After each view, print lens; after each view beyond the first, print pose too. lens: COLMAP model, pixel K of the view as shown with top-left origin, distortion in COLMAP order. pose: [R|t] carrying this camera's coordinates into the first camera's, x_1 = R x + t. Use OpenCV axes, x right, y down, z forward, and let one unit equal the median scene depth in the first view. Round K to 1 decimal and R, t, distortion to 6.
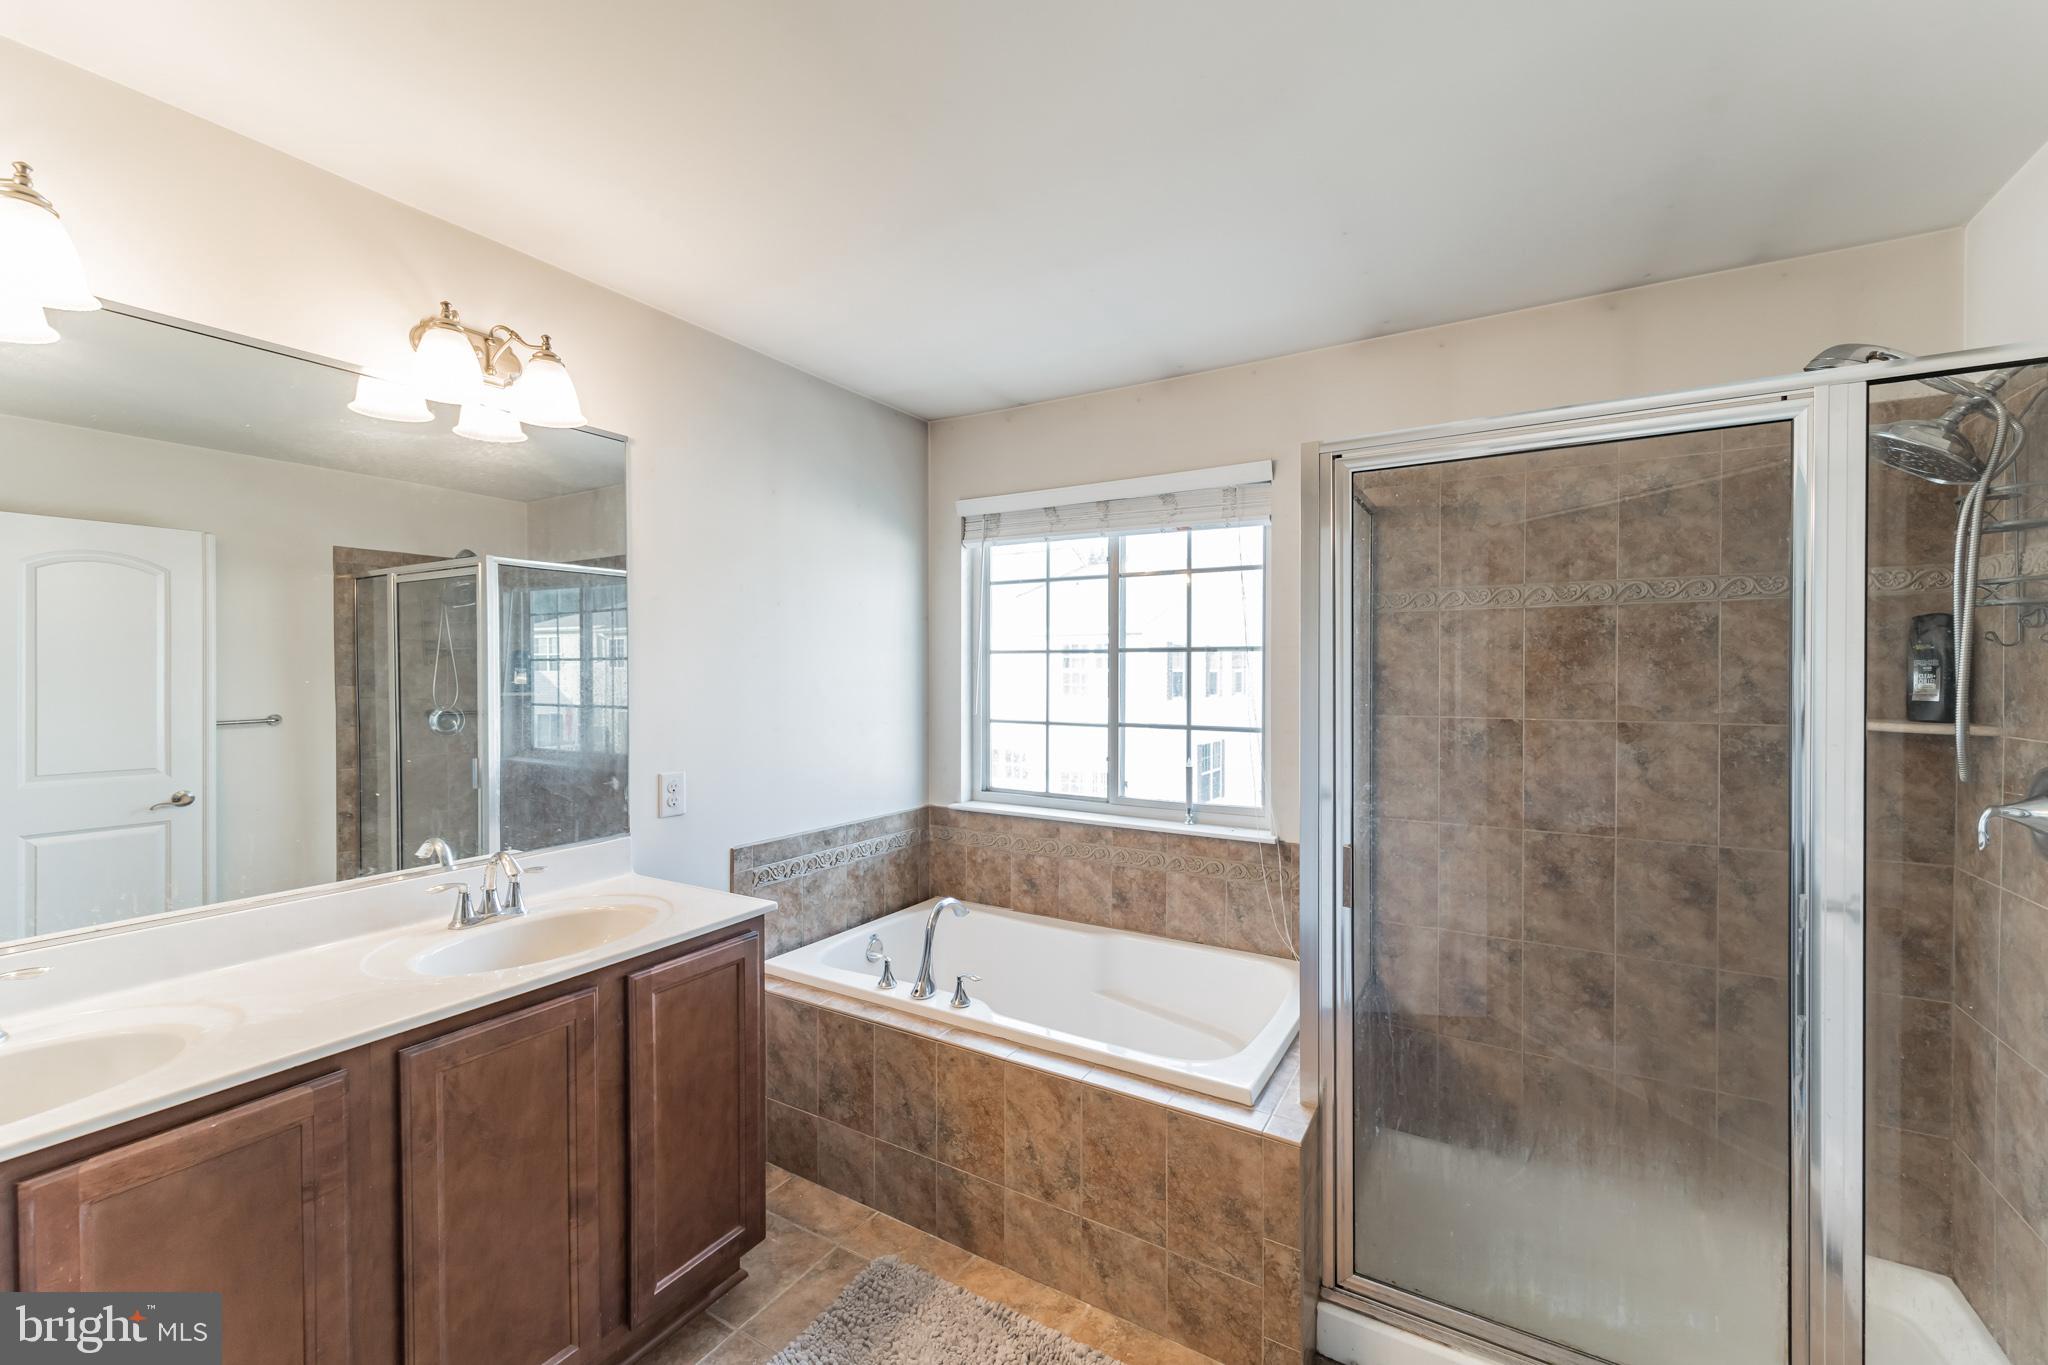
lens RADIAL K [[856.8, 0, 1018.1], [0, 856.8, 679.9], [0, 0, 1]] dist [0.000426, 0.000415]
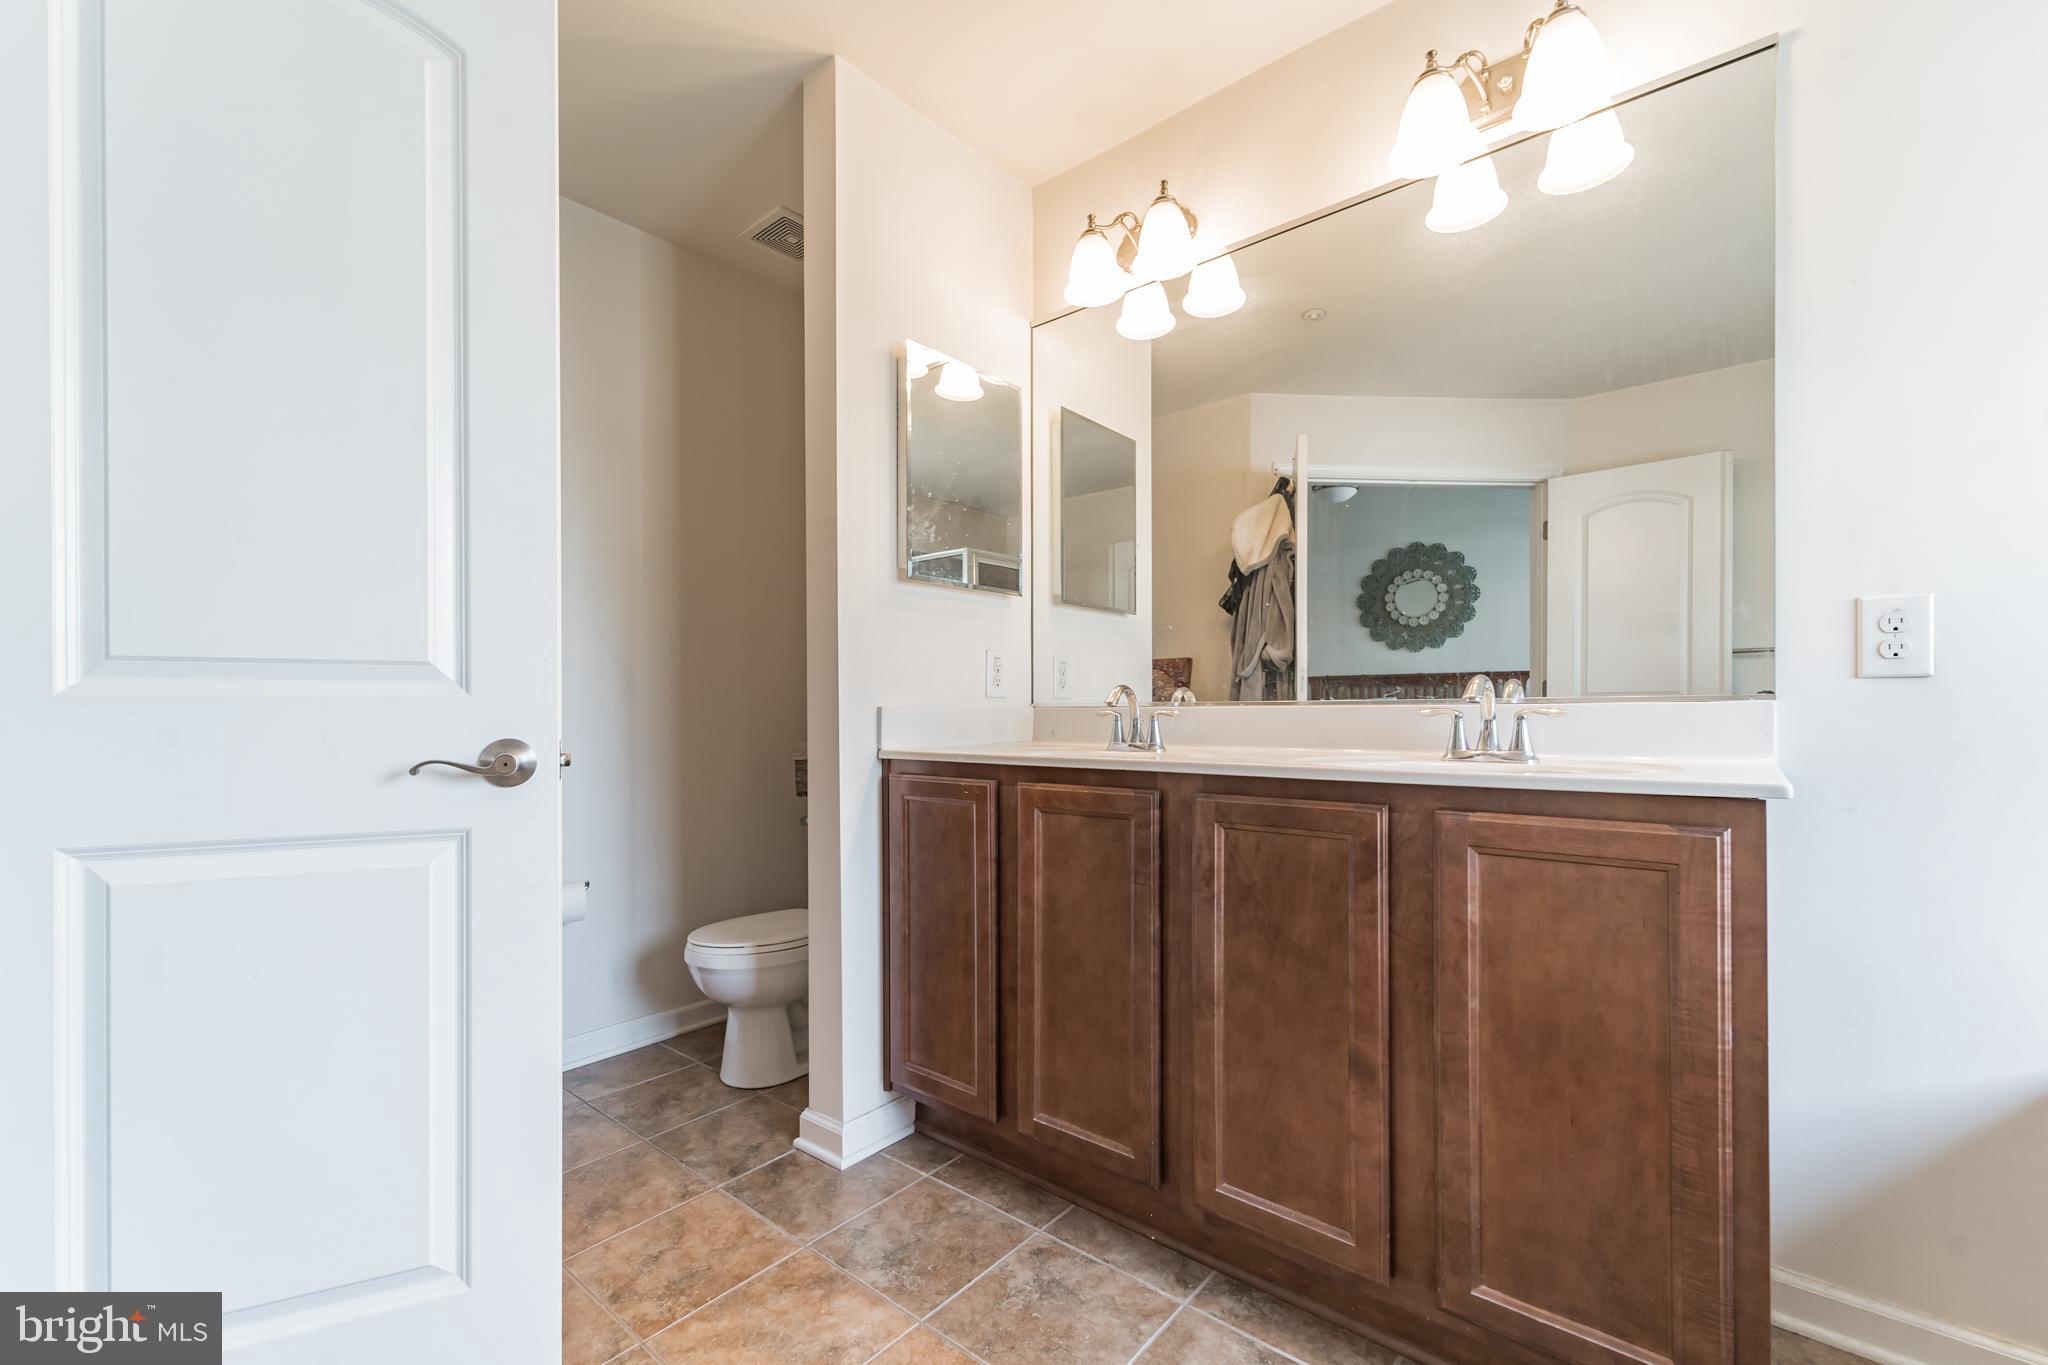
lens RADIAL K [[856.8, 0, 1019.0], [0, 856.8, 691.0], [0, 0, 1]] dist [0.000426, 0.000415]
pose [[-0.165394, -0.011421, -0.986161, 0.308146], [-0.010059, 0.999900, -0.009893, 0.246409], [0.986176, 0.008283, -0.165492, 0.746948]]
